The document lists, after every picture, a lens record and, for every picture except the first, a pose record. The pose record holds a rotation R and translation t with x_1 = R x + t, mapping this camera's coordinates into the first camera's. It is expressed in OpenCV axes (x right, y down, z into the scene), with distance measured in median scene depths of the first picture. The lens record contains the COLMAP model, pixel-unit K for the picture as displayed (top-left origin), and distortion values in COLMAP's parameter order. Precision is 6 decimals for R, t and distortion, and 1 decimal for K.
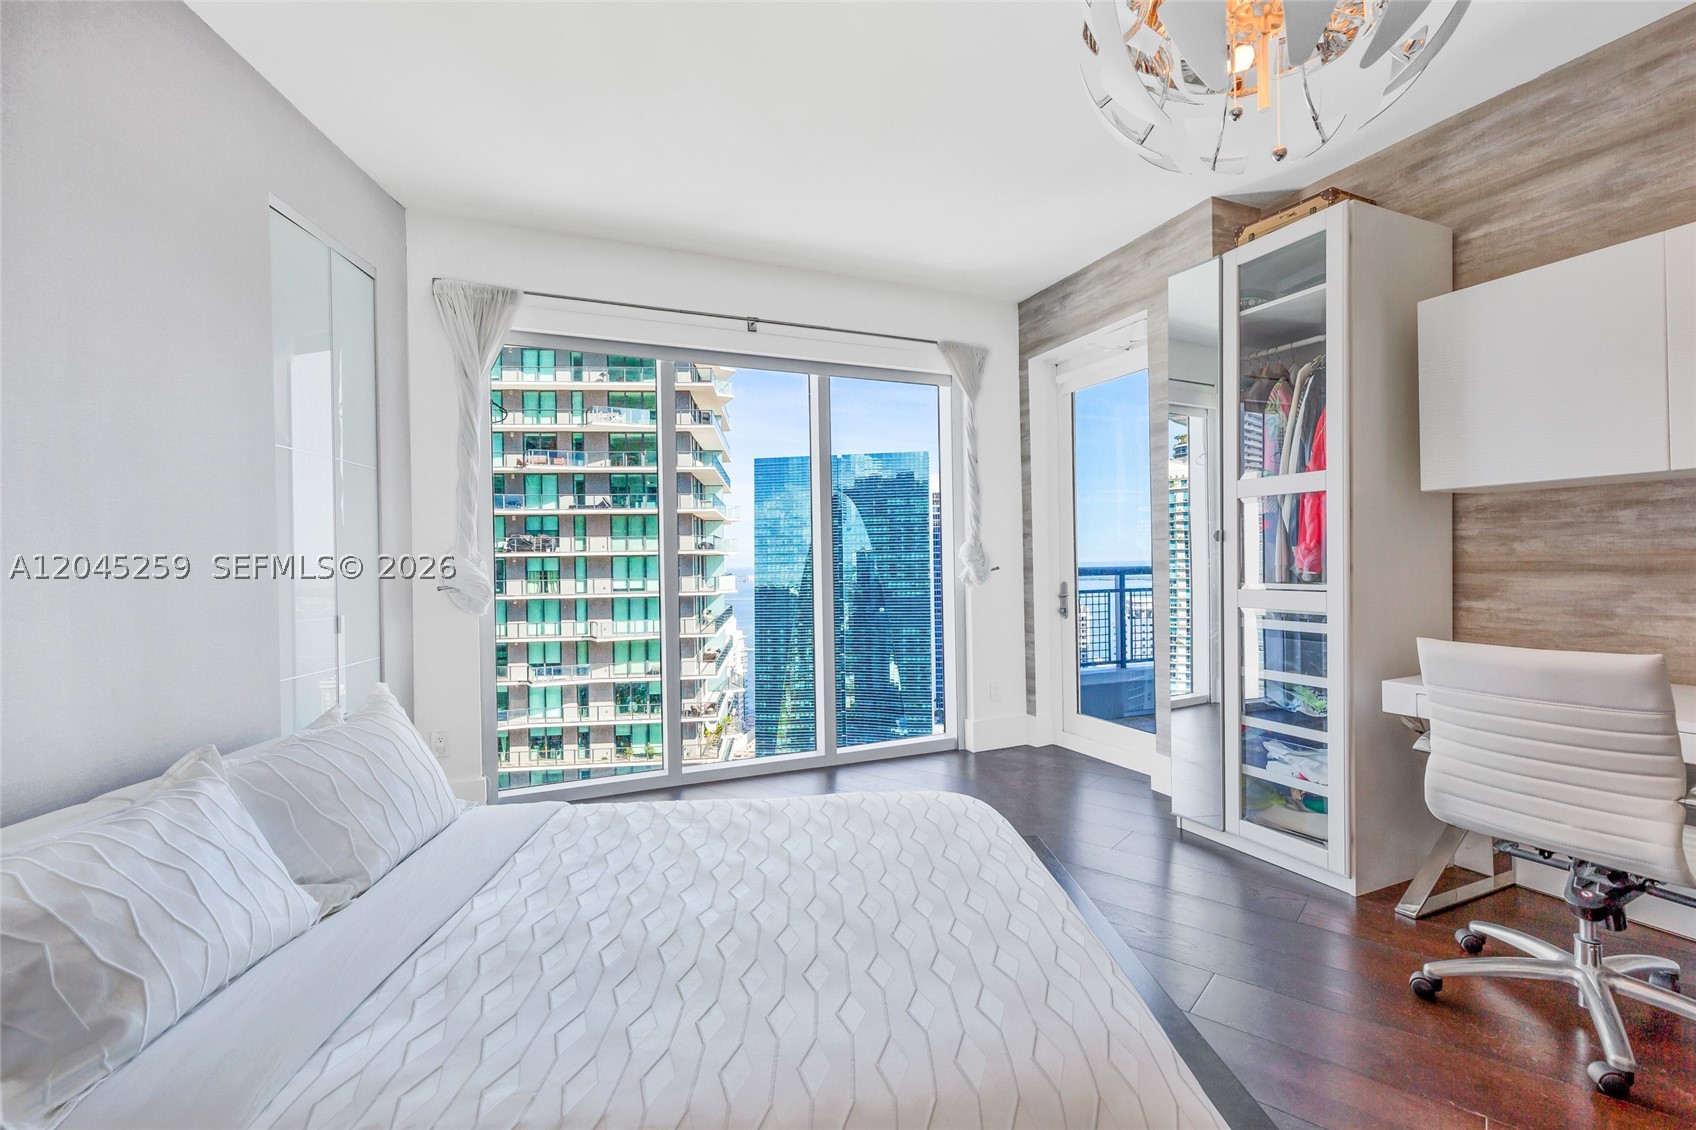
lens RADIAL K [[764.2, 0, 851.8], [0, 764.2, 562.8], [0, 0, 1]] dist [0.002426, -0.001015]
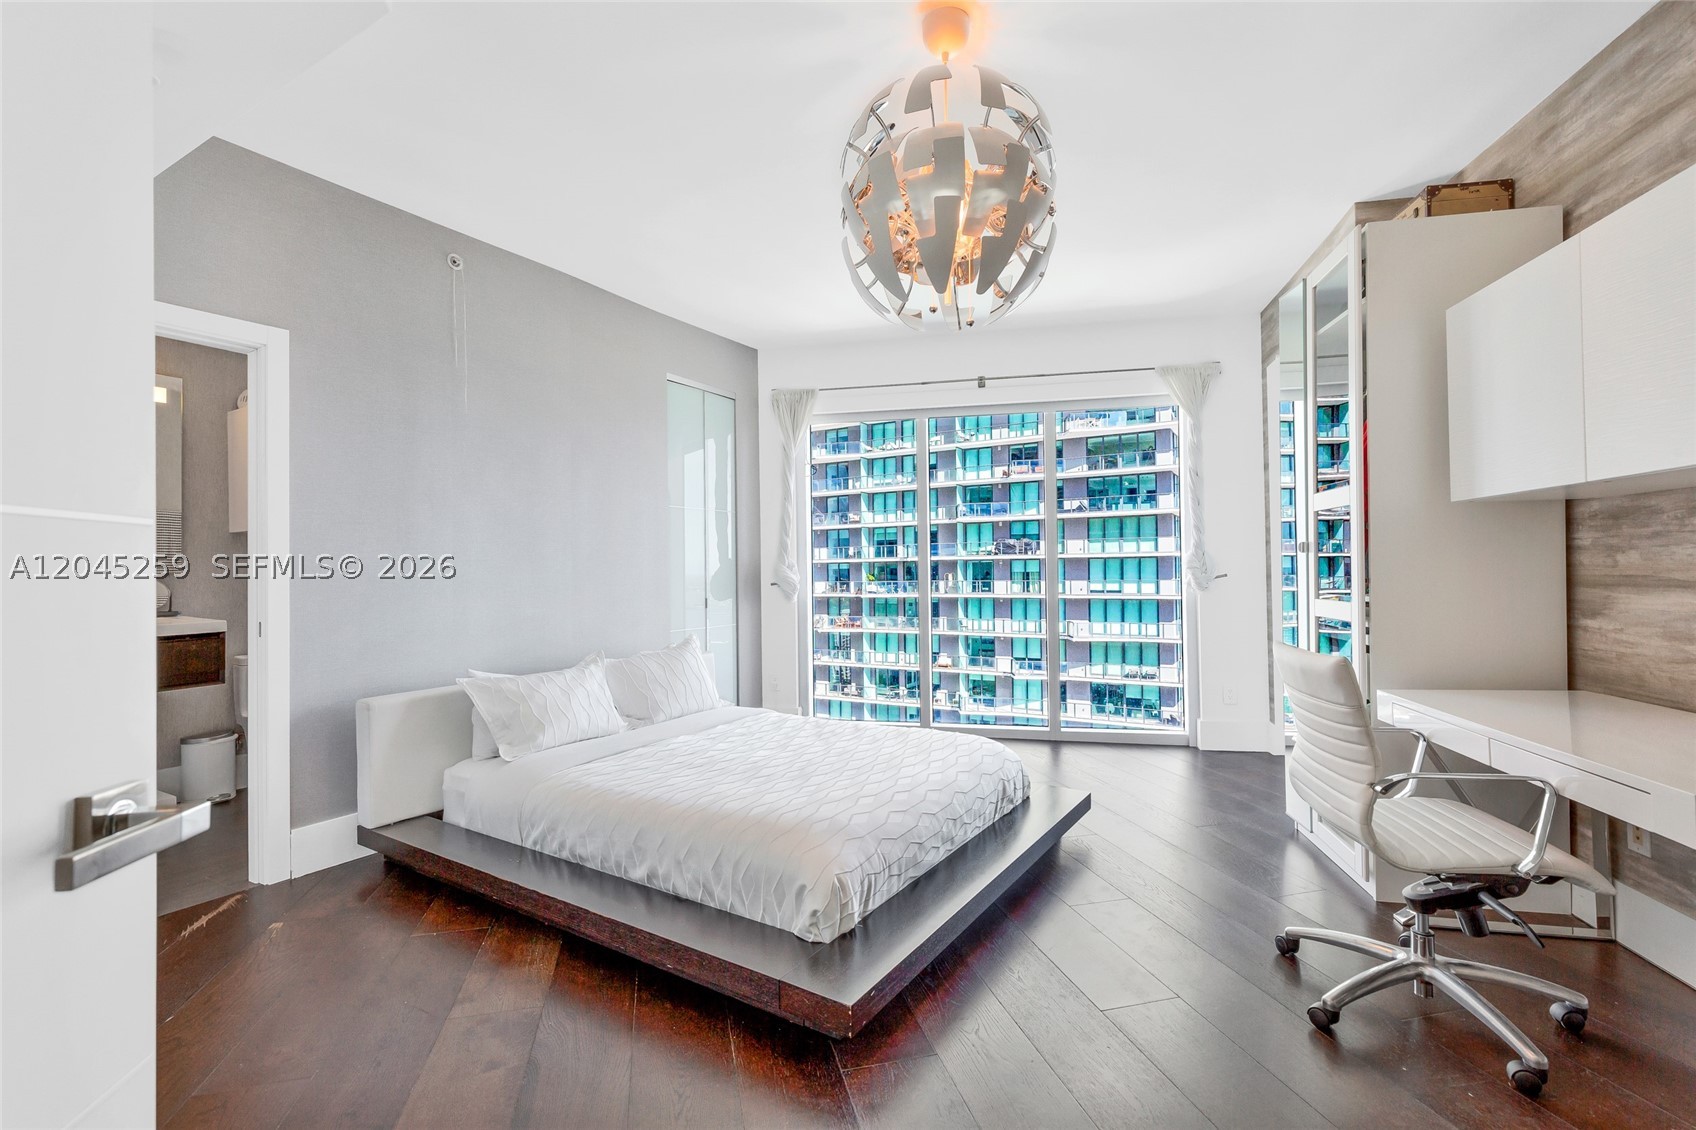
lens RADIAL K [[764.2, 0, 851.8], [0, 764.2, 562.8], [0, 0, 1]] dist [0.002426, -0.001015]
pose [[0.805344, 0.002290, -0.592803, 0.391693], [-0.003542, 0.999993, -0.000949, -0.006994], [0.592797, 0.002863, 0.805347, -0.134507]]
